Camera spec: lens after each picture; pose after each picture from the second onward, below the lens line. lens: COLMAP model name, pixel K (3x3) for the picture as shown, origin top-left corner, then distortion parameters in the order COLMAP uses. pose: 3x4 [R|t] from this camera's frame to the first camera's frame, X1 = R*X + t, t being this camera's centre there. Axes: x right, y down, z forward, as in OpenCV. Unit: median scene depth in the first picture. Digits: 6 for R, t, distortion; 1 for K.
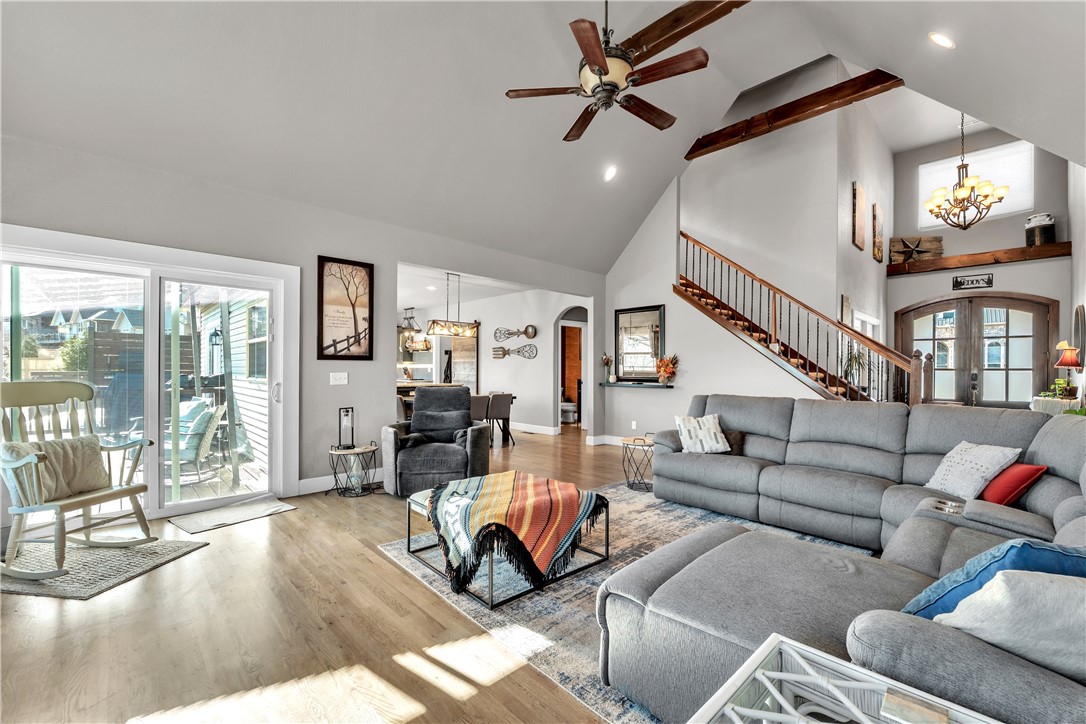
lens RADIAL K [[457.9, 0, 542.6], [0, 457.9, 367.0], [0, 0, 1]] dist [0.000915, 0.000195]
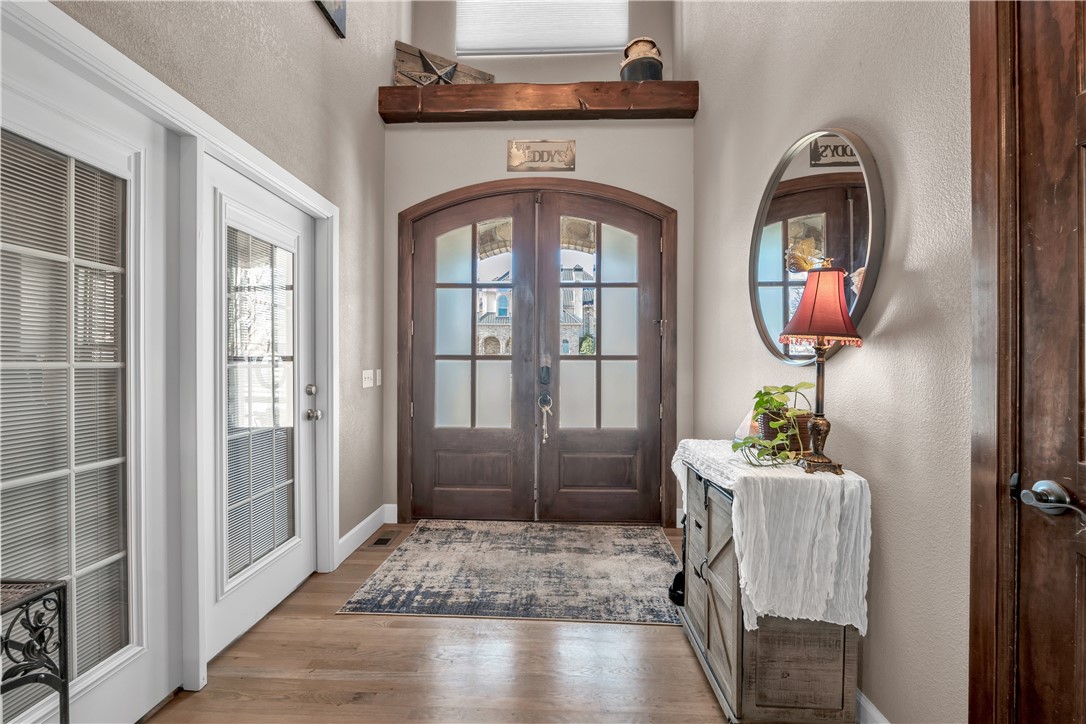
lens RADIAL K [[457.9, 0, 542.8], [0, 457.9, 363.0], [0, 0, 1]] dist [0.000915, 0.000195]
pose [[0.717180, -0.004179, 0.696876, 0.643251], [-0.000174, 0.999981, 0.006175, 0.008140], [-0.696888, -0.004550, 0.717165, 0.695808]]
